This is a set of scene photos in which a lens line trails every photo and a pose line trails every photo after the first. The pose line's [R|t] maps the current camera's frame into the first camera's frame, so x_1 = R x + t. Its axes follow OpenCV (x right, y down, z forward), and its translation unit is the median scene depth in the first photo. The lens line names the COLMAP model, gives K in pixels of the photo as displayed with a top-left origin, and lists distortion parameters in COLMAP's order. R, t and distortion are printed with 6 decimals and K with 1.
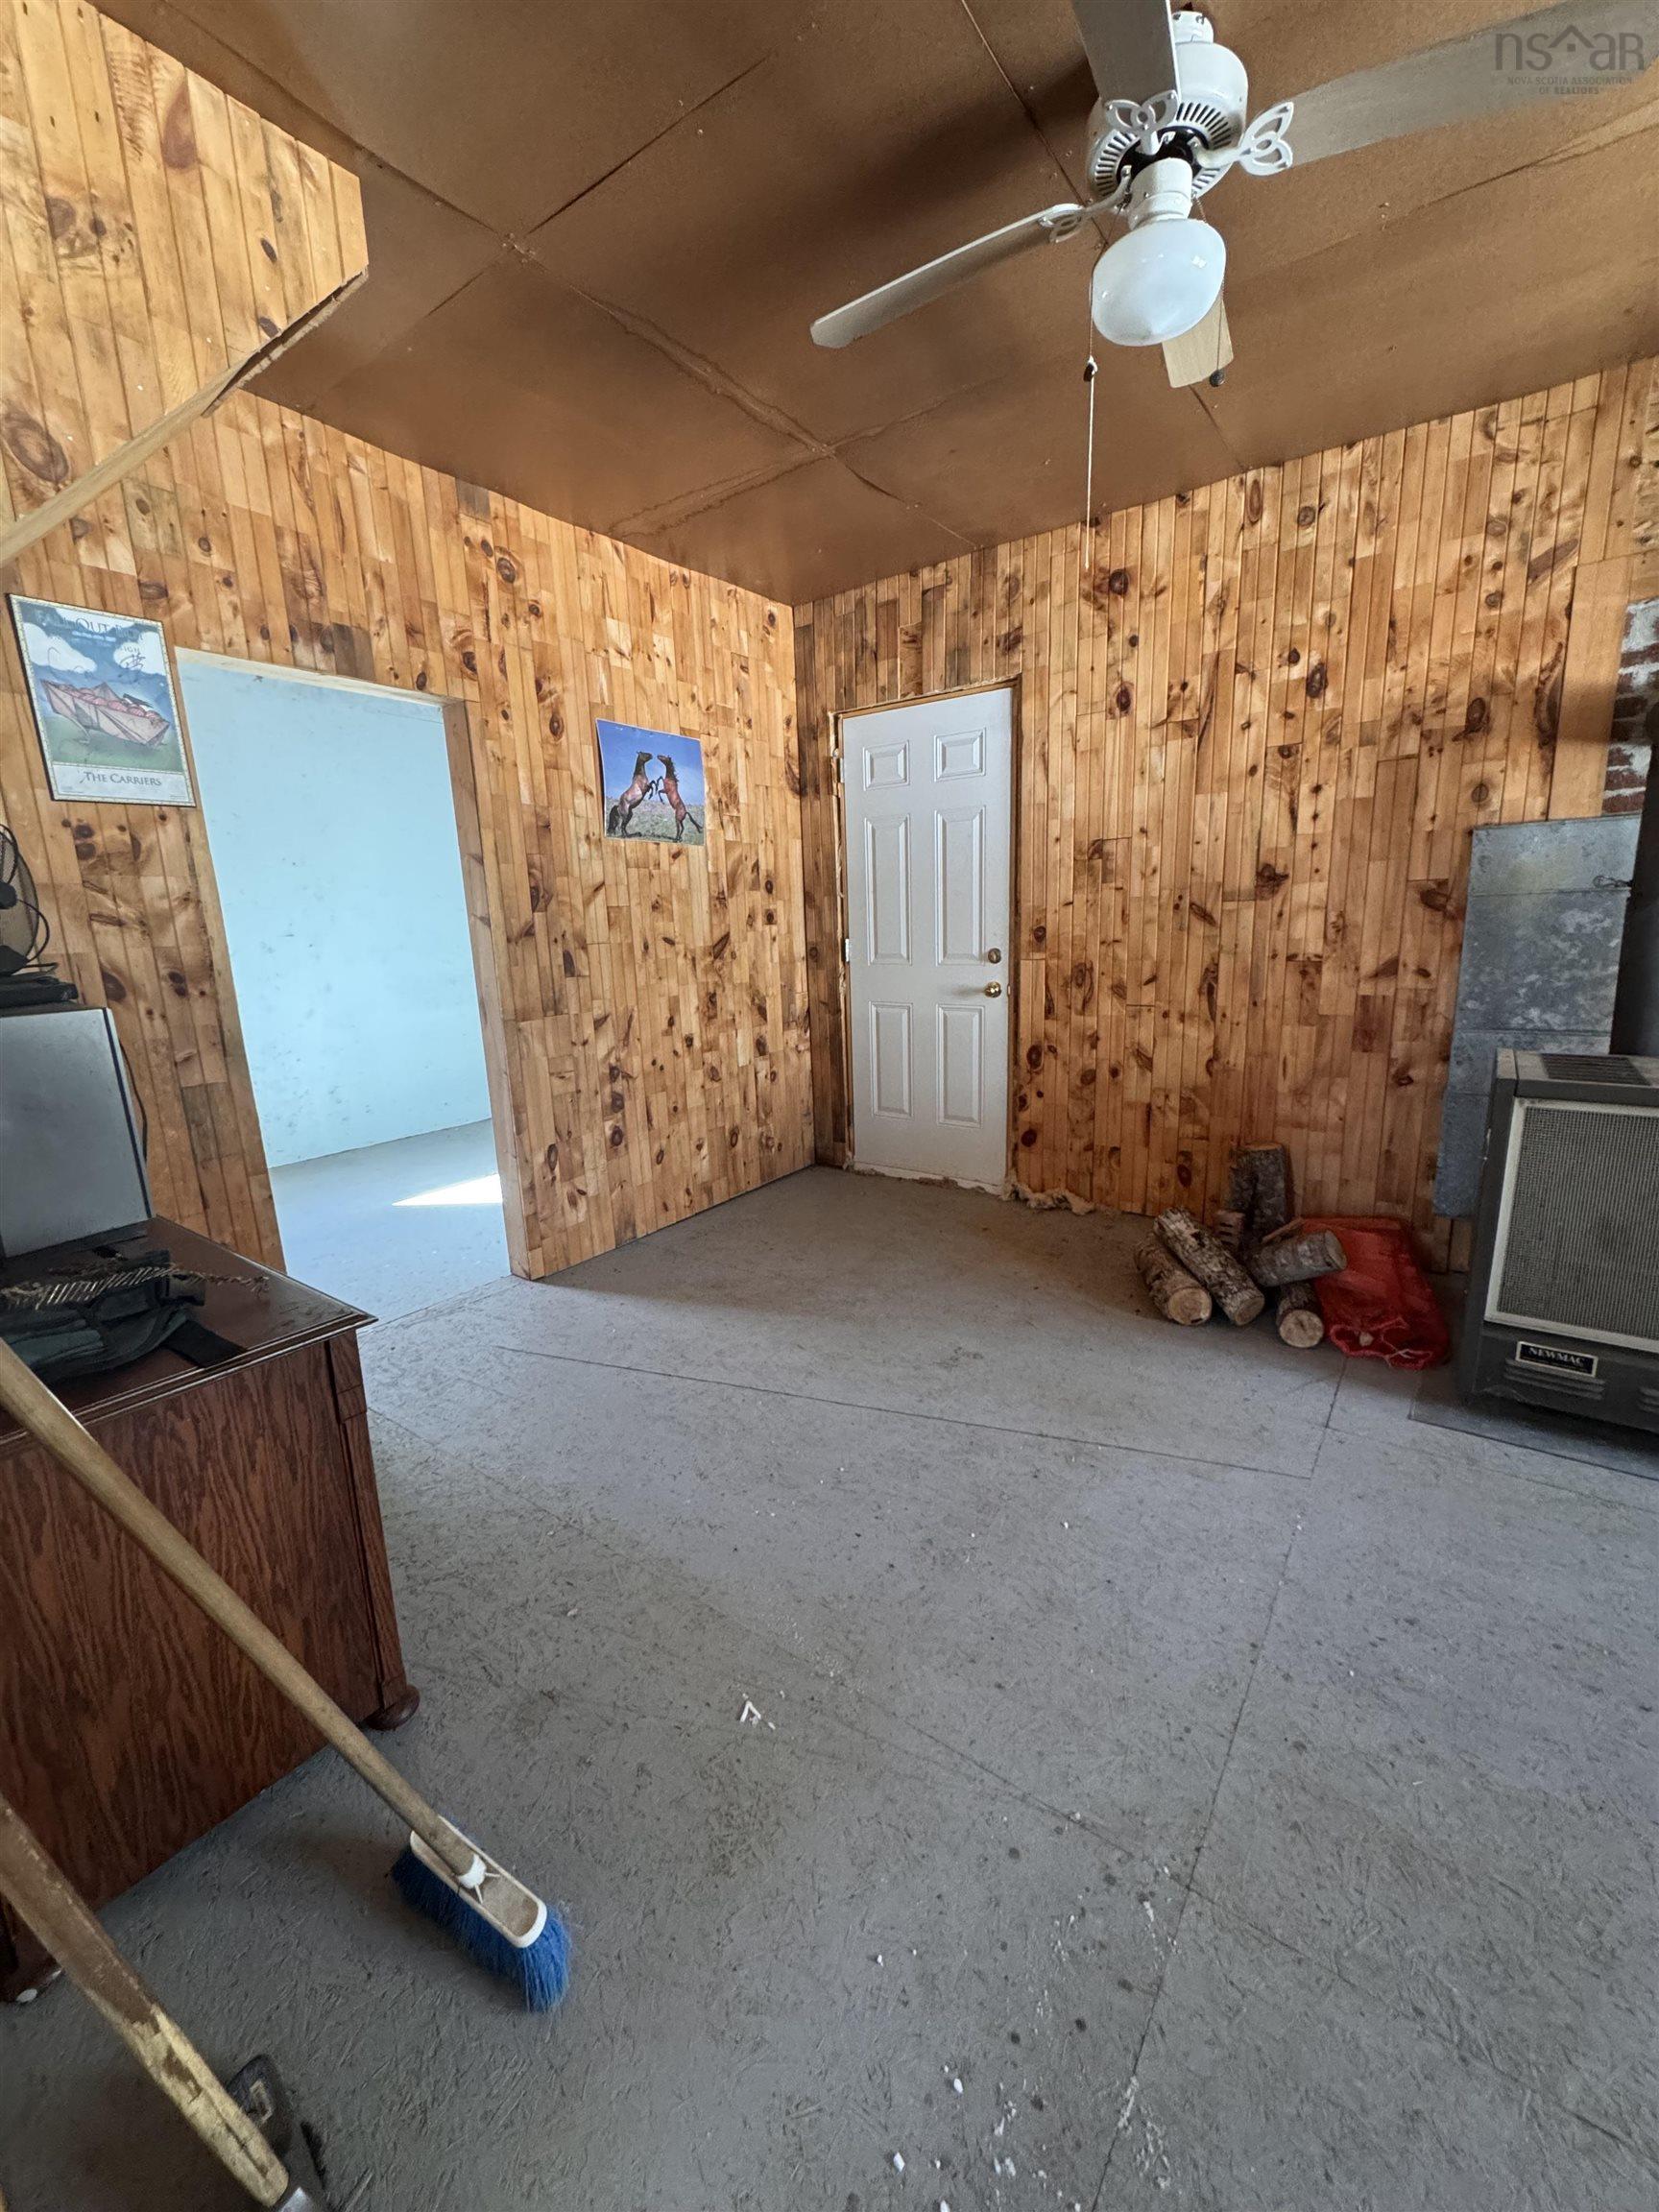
lens RADIAL K [[872.5, 0, 831.5], [0, 872.5, 1106.1], [0, 0, 1]] dist [-0.003658, -0.000405]
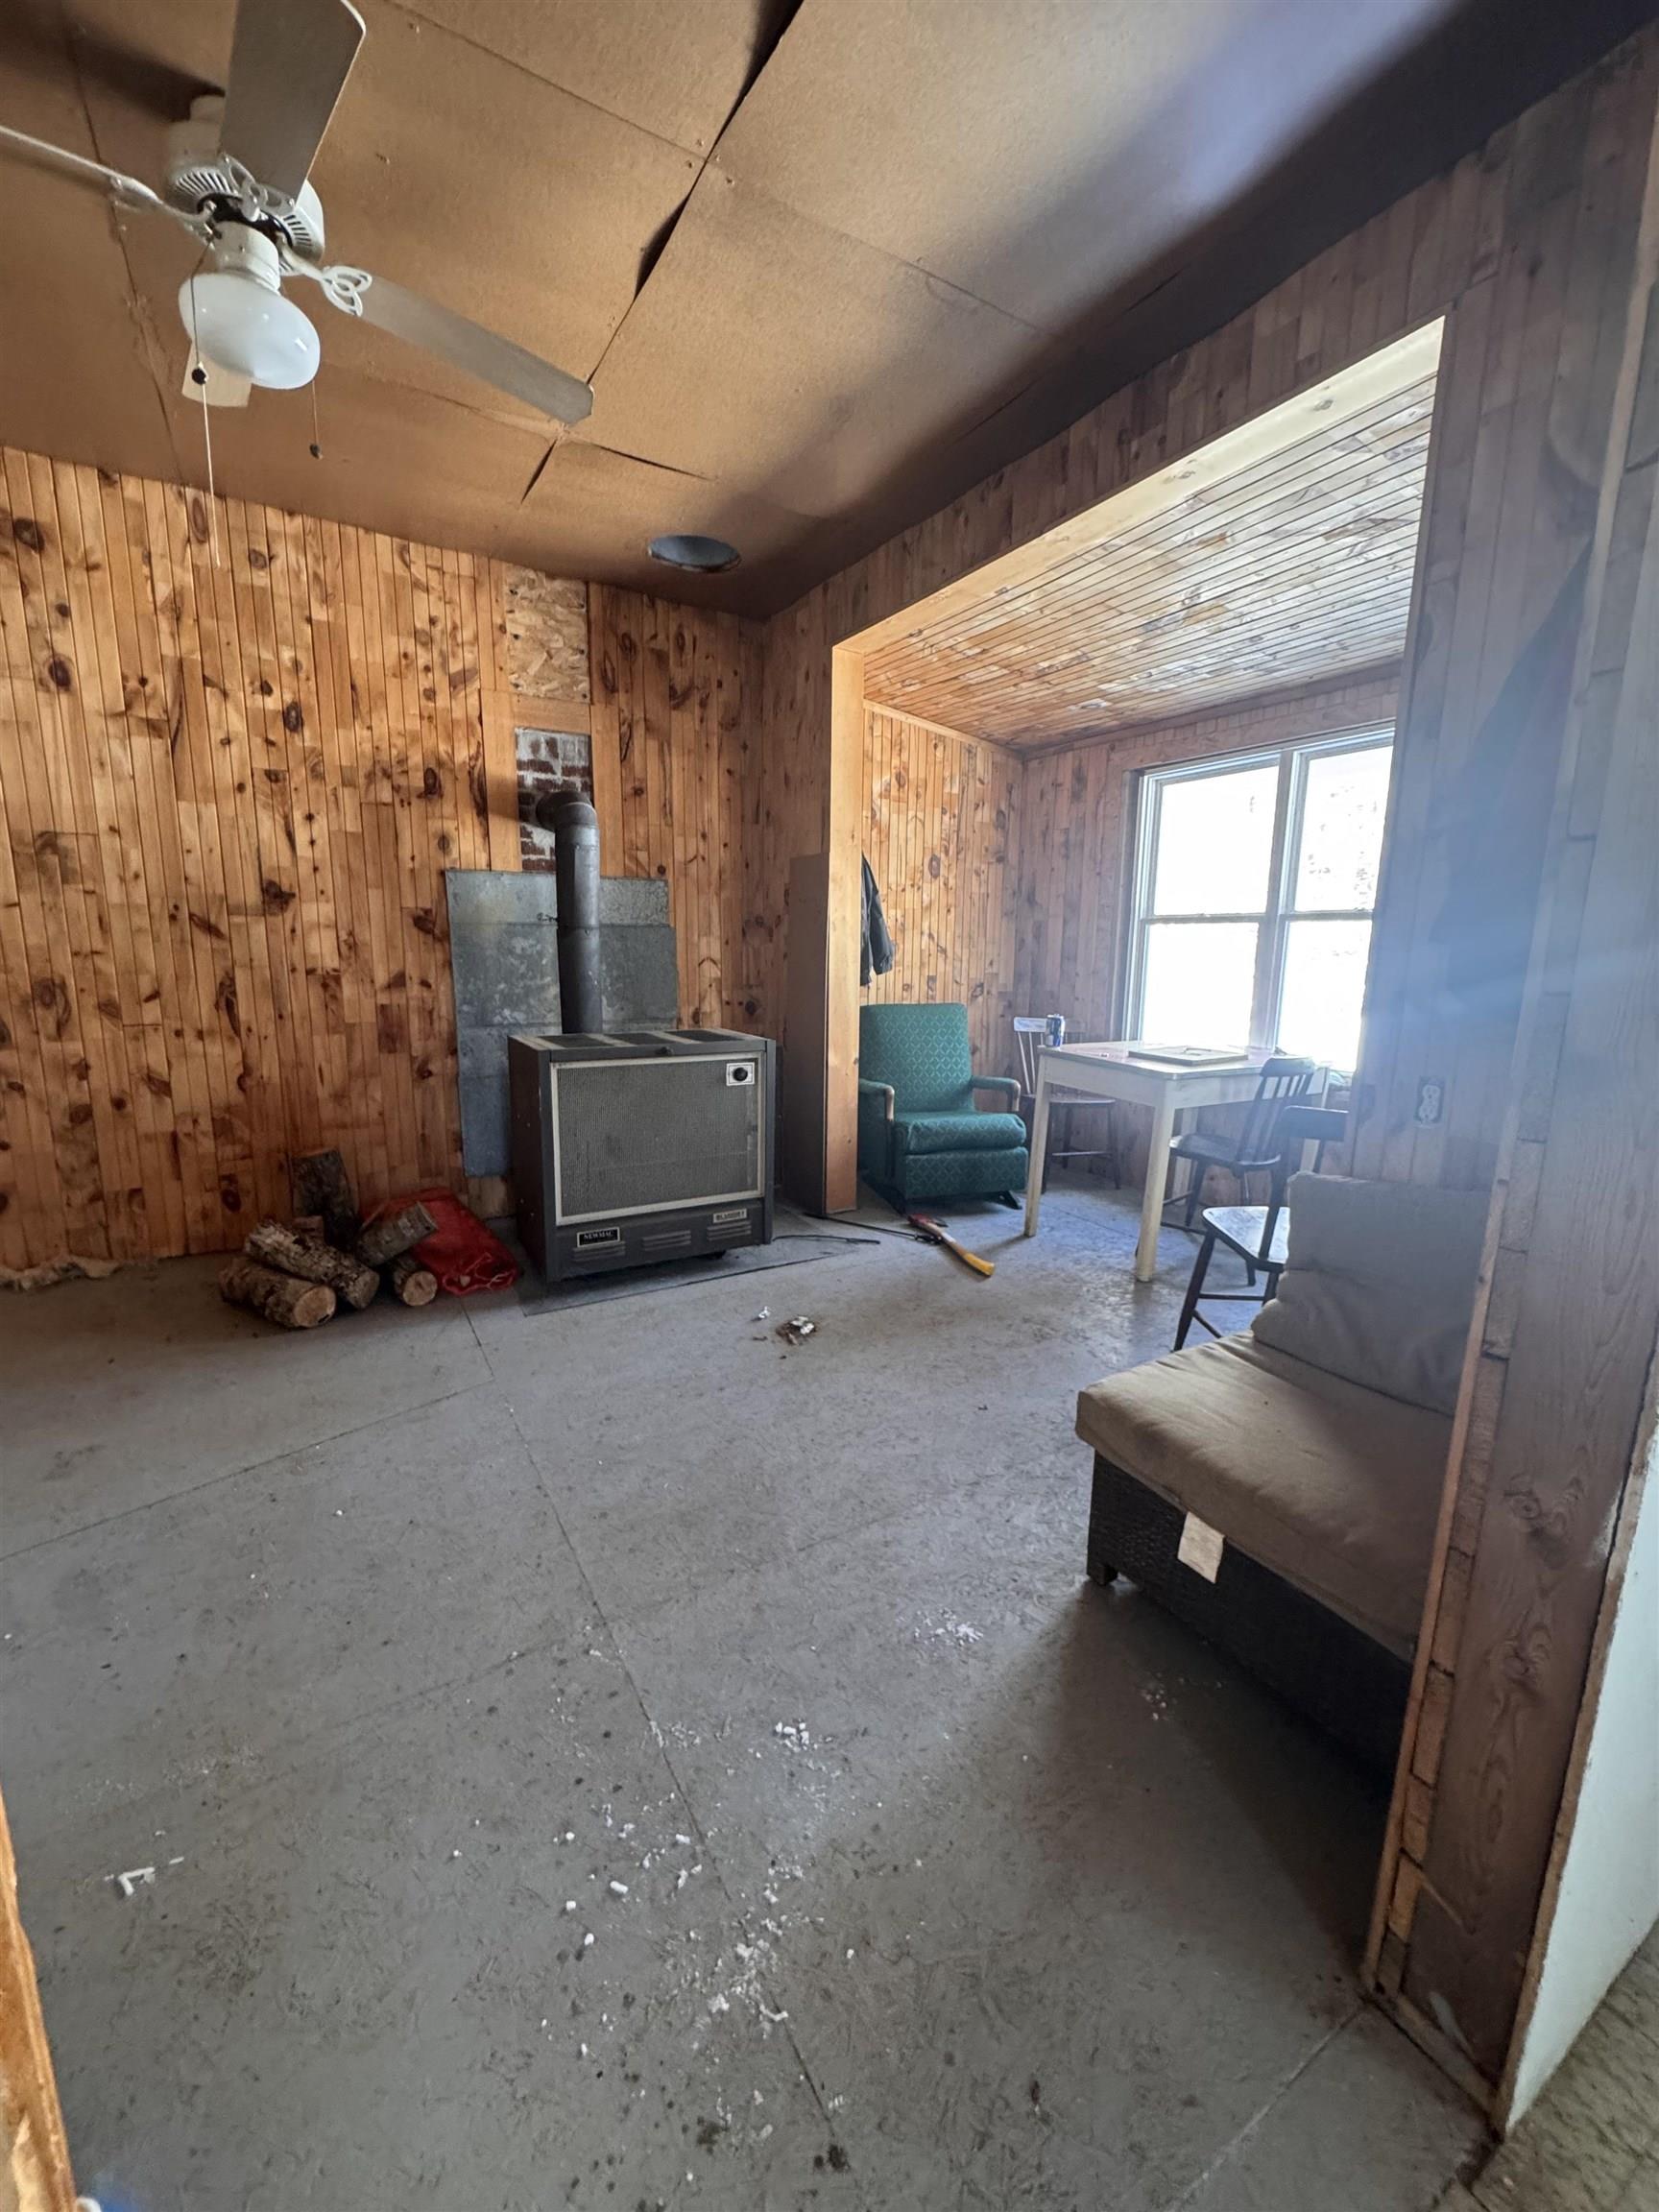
lens RADIAL K [[872.5, 0, 828.8], [0, 872.5, 1103.4], [0, 0, 1]] dist [-0.003658, -0.000405]
pose [[0.396862, -0.121937, 0.909743, -0.236130], [0.163219, 0.984716, 0.060784, 0.030342], [-0.903250, 0.124364, 0.410699, 0.010988]]
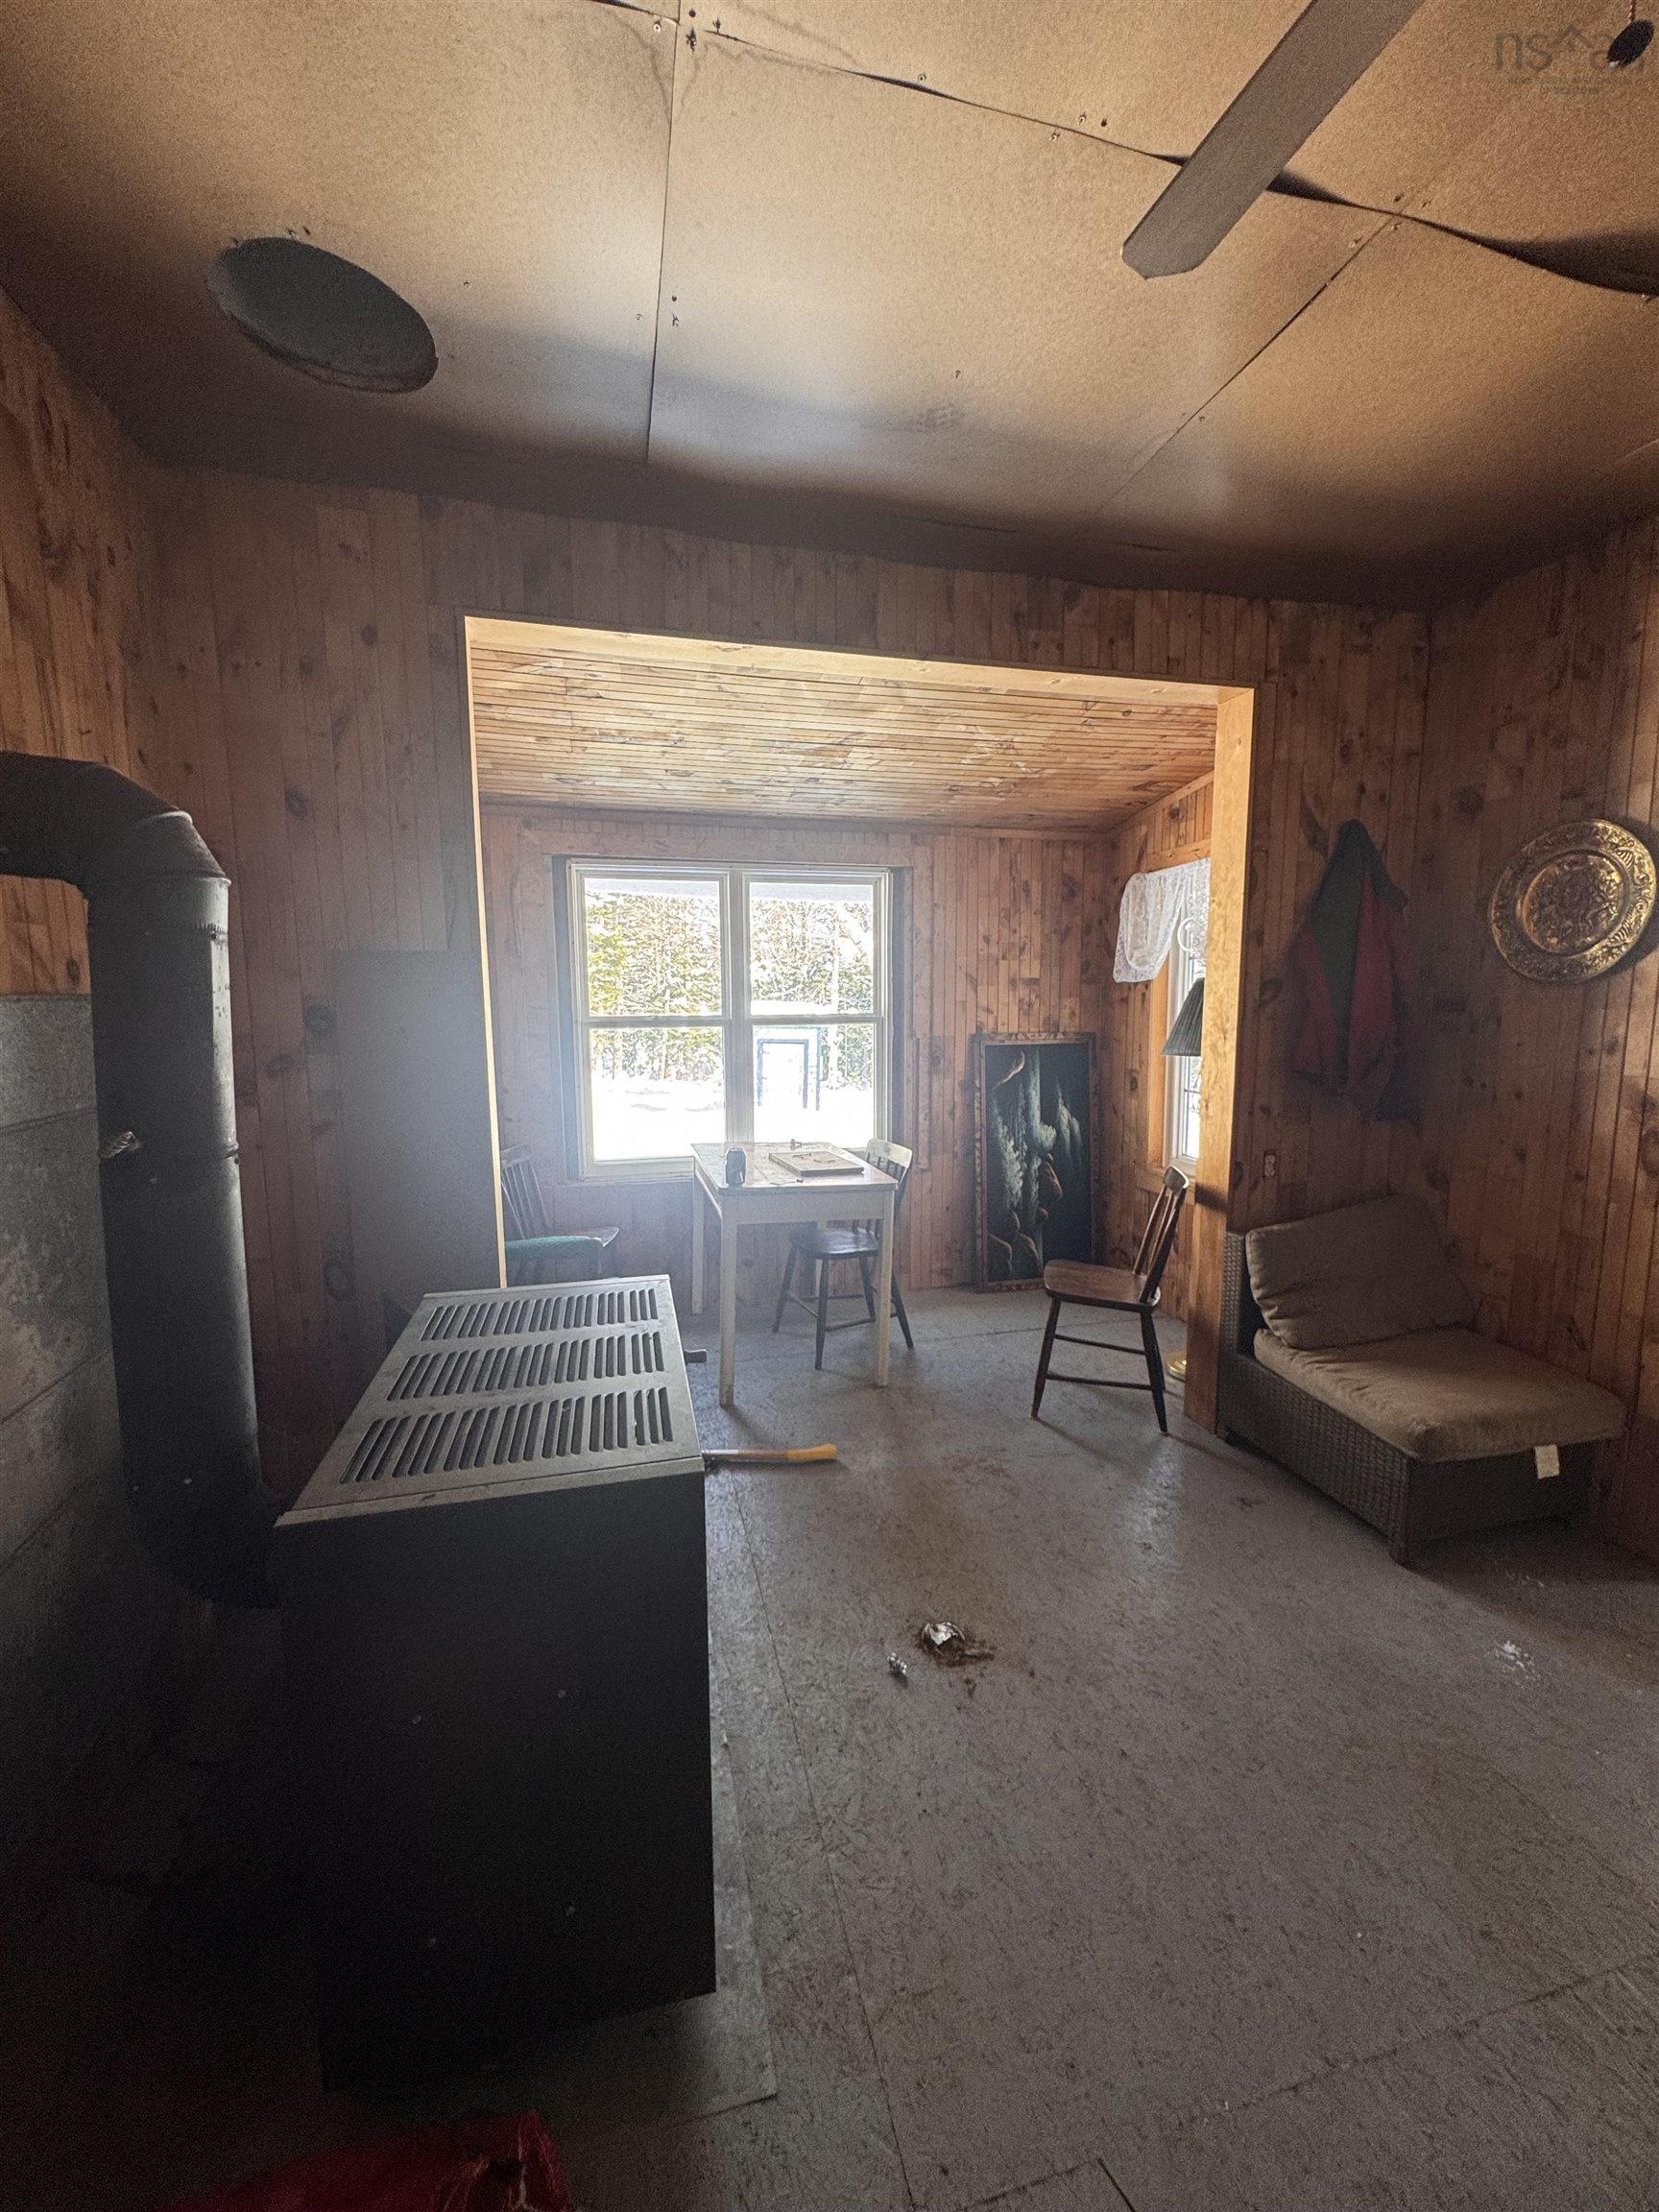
lens RADIAL K [[872.5, 0, 832.6], [0, 872.5, 1105.8], [0, 0, 1]] dist [-0.003658, -0.000405]
pose [[-0.762633, -0.041673, 0.645487, 0.234092], [0.167485, 0.951166, 0.259289, -0.273981], [-0.624771, 0.305852, -0.718412, 0.893202]]
